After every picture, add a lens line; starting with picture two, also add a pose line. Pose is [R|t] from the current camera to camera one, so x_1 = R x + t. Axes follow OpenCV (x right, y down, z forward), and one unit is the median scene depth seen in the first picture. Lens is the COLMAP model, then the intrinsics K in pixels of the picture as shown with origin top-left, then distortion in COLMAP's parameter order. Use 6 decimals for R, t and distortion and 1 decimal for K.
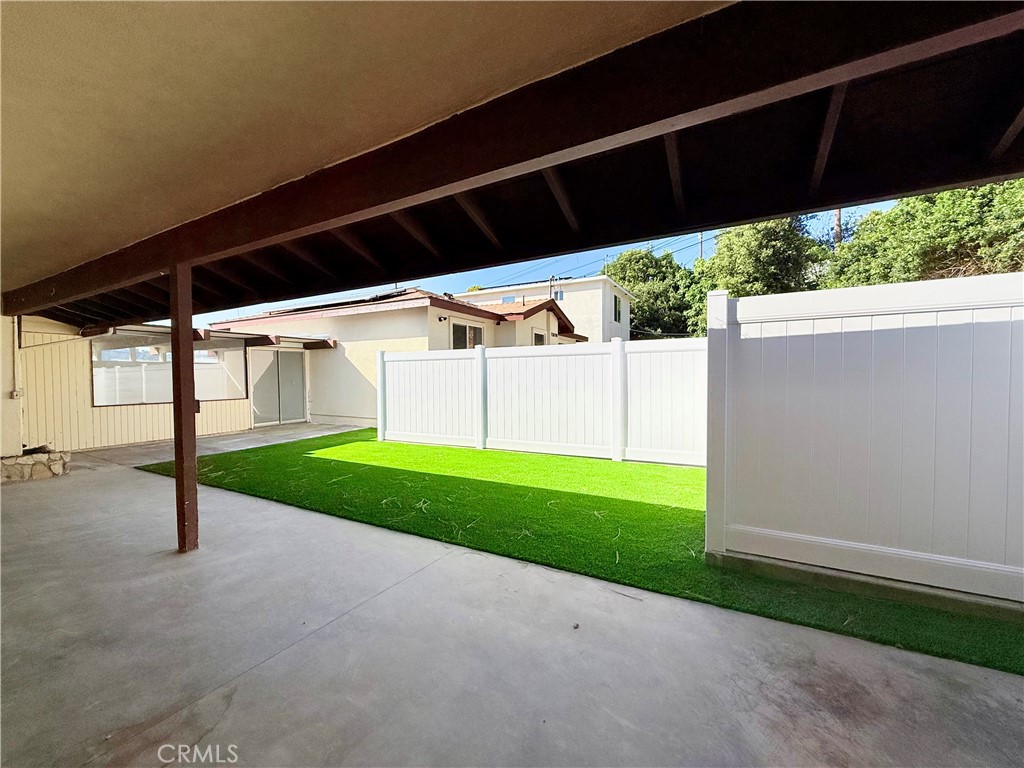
lens RADIAL K [[407.0, 0, 510.2], [0, 407.0, 384.5], [0, 0, 1]] dist [0.001760, 0.000568]
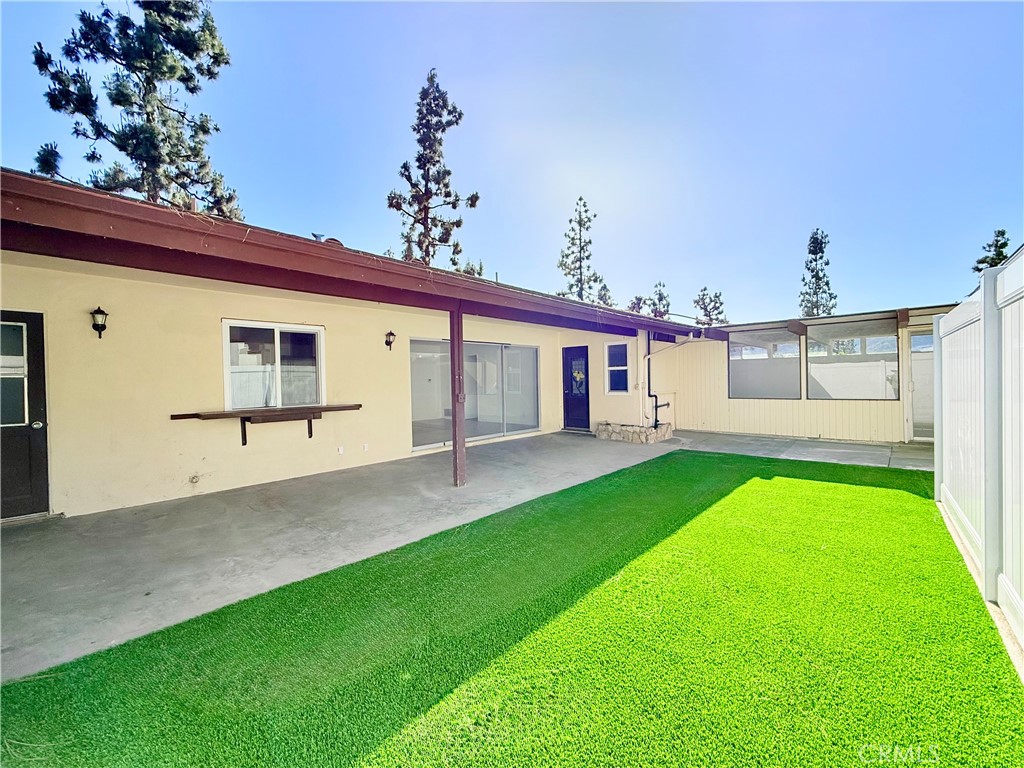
lens RADIAL K [[407.0, 0, 507.5], [0, 407.0, 390.3], [0, 0, 1]] dist [0.001760, 0.000568]
pose [[-0.255265, 0.039417, -0.966067, 0.401202], [0.000520, 0.999174, 0.040630, -0.022941], [0.966871, 0.009869, -0.255074, 0.901121]]
